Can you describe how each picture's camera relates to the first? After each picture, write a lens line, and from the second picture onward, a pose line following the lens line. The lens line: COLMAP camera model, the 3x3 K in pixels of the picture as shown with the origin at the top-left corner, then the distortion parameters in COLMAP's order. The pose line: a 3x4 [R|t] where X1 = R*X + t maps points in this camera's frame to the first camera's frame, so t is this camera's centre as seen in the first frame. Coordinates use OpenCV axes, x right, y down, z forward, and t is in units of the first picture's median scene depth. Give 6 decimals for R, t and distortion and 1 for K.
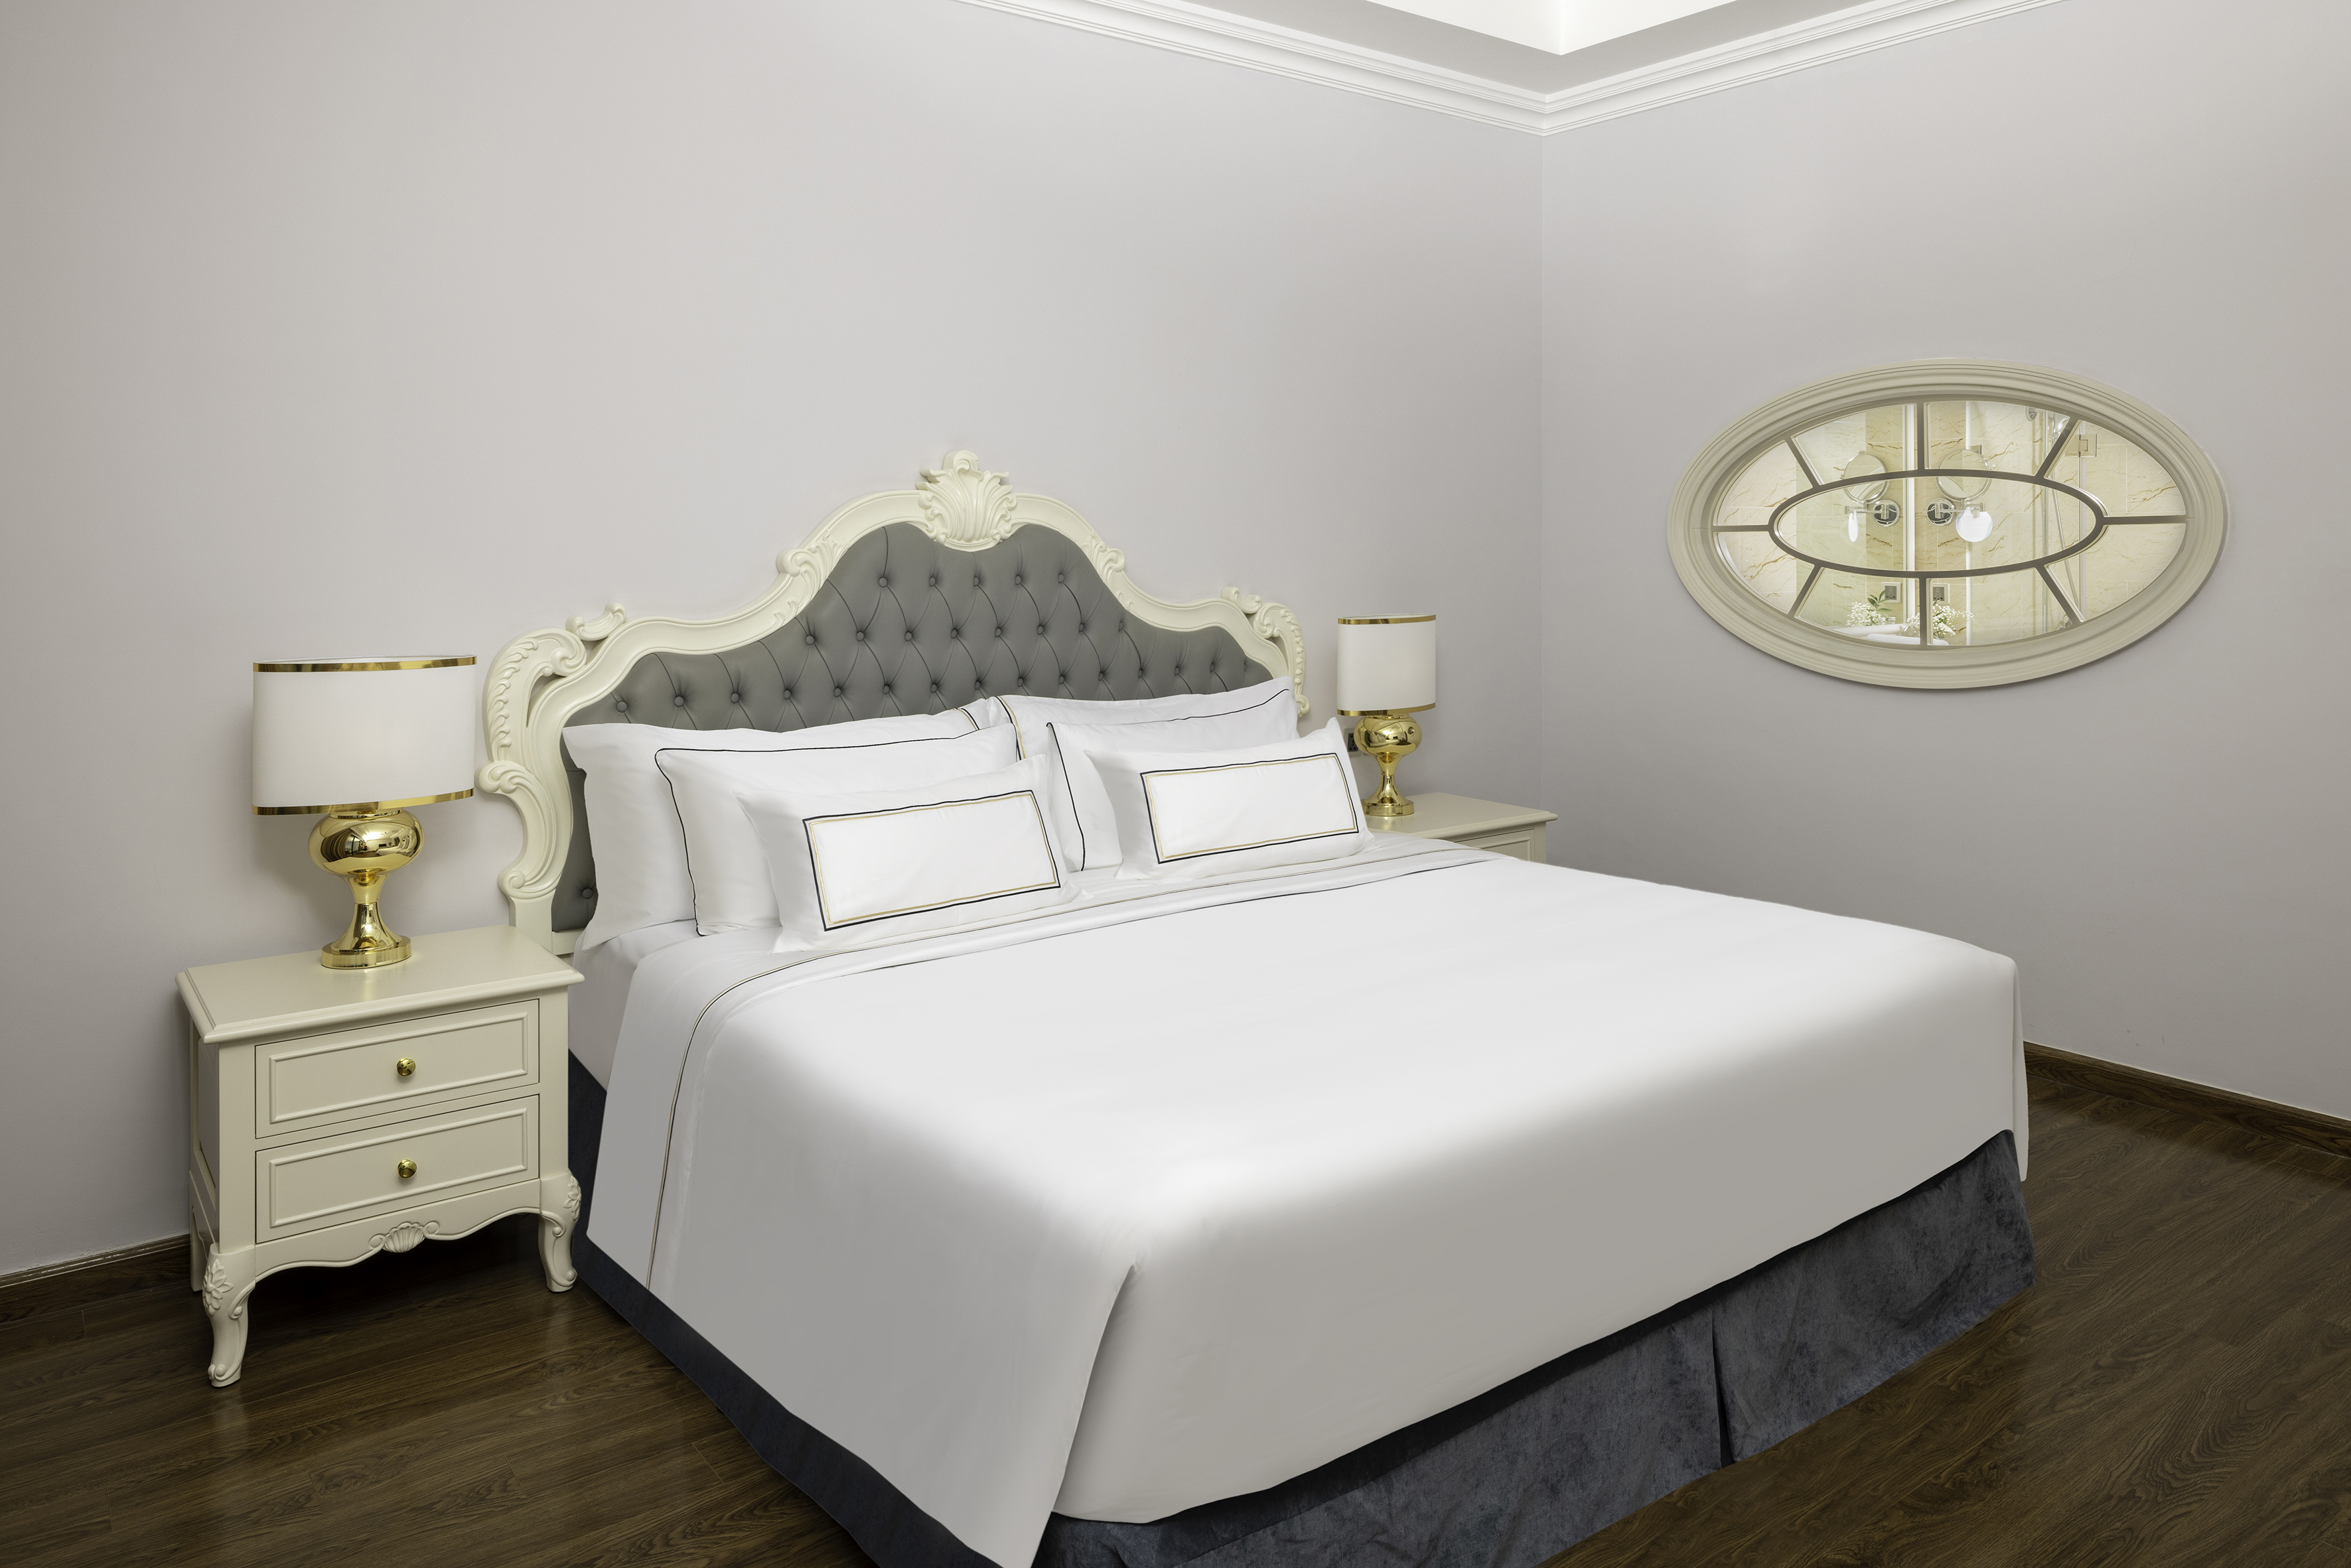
lens RADIAL K [[1628.1, 0, 1175.5], [0, 1628.1, 784.0], [0, 0, 1]] dist [0.000405, 0.000212]
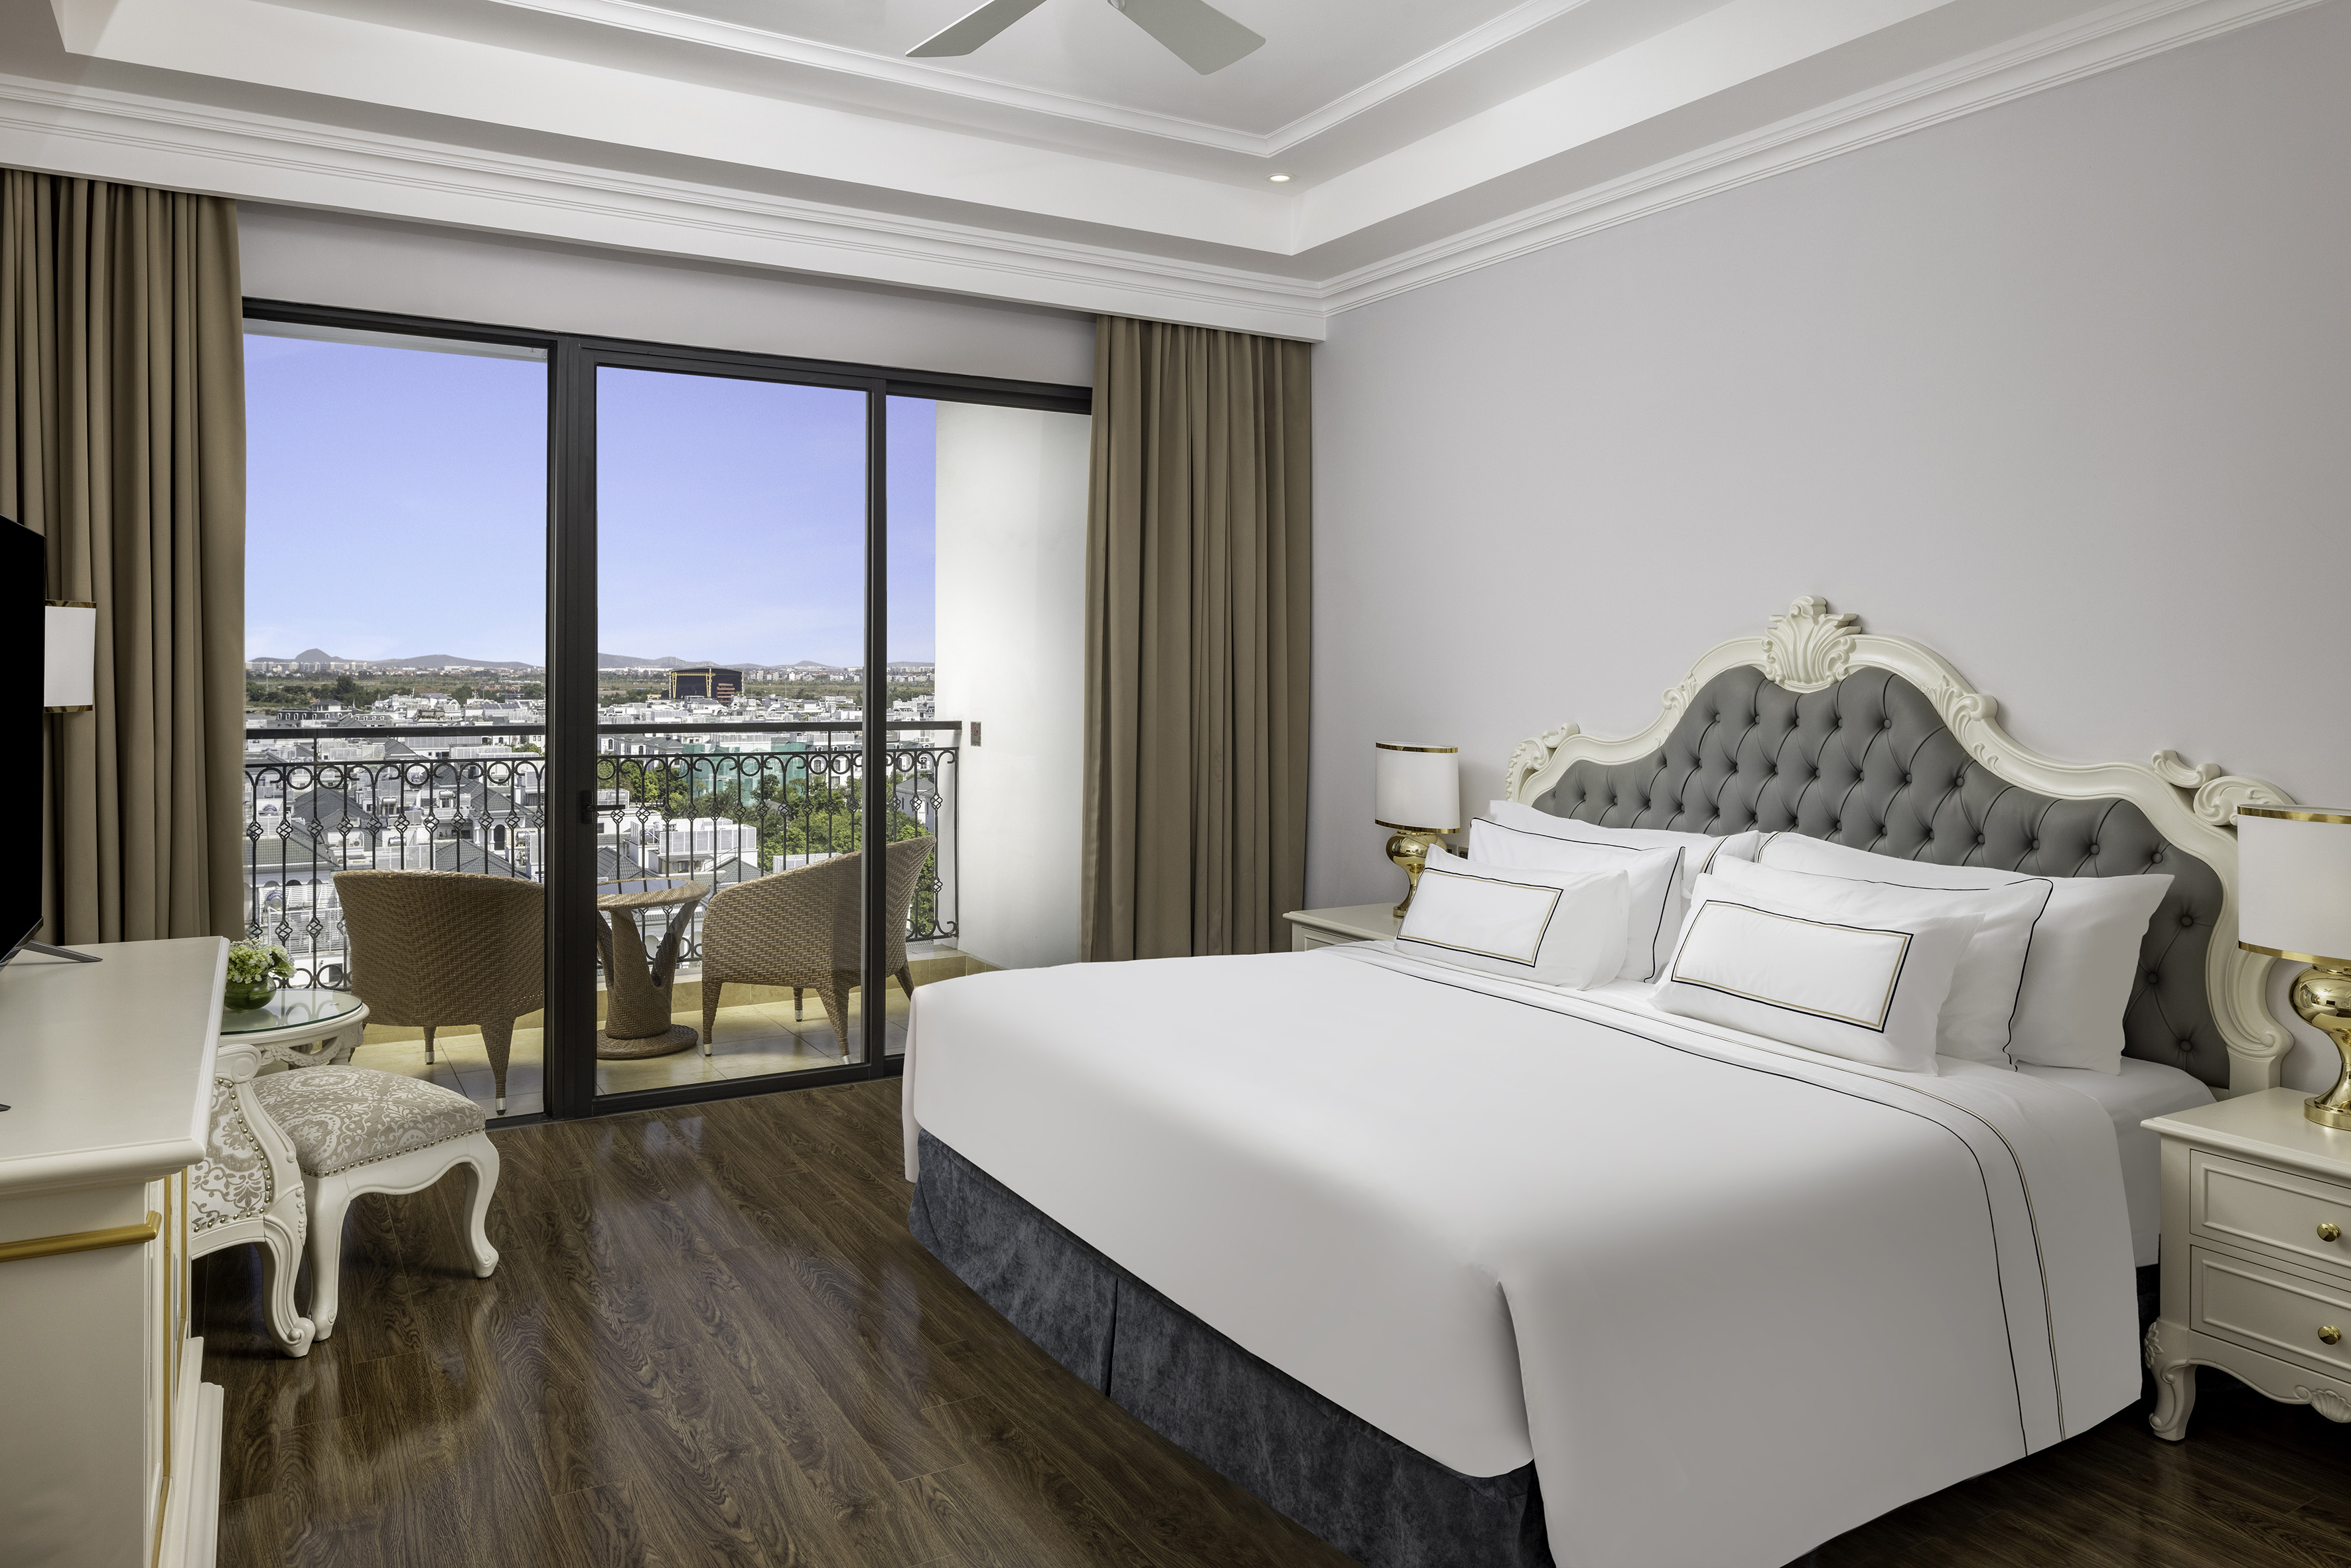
lens RADIAL K [[1574.8, 0, 1175.5], [0, 1574.8, 784.0], [0, 0, 1]] dist [-0.125274, -0.000012]
pose [[-0.133952, 0.068195, -0.988639, 0.921780], [-0.161606, 0.982772, 0.089686, -0.112869], [0.977722, 0.171783, -0.120623, 0.757842]]
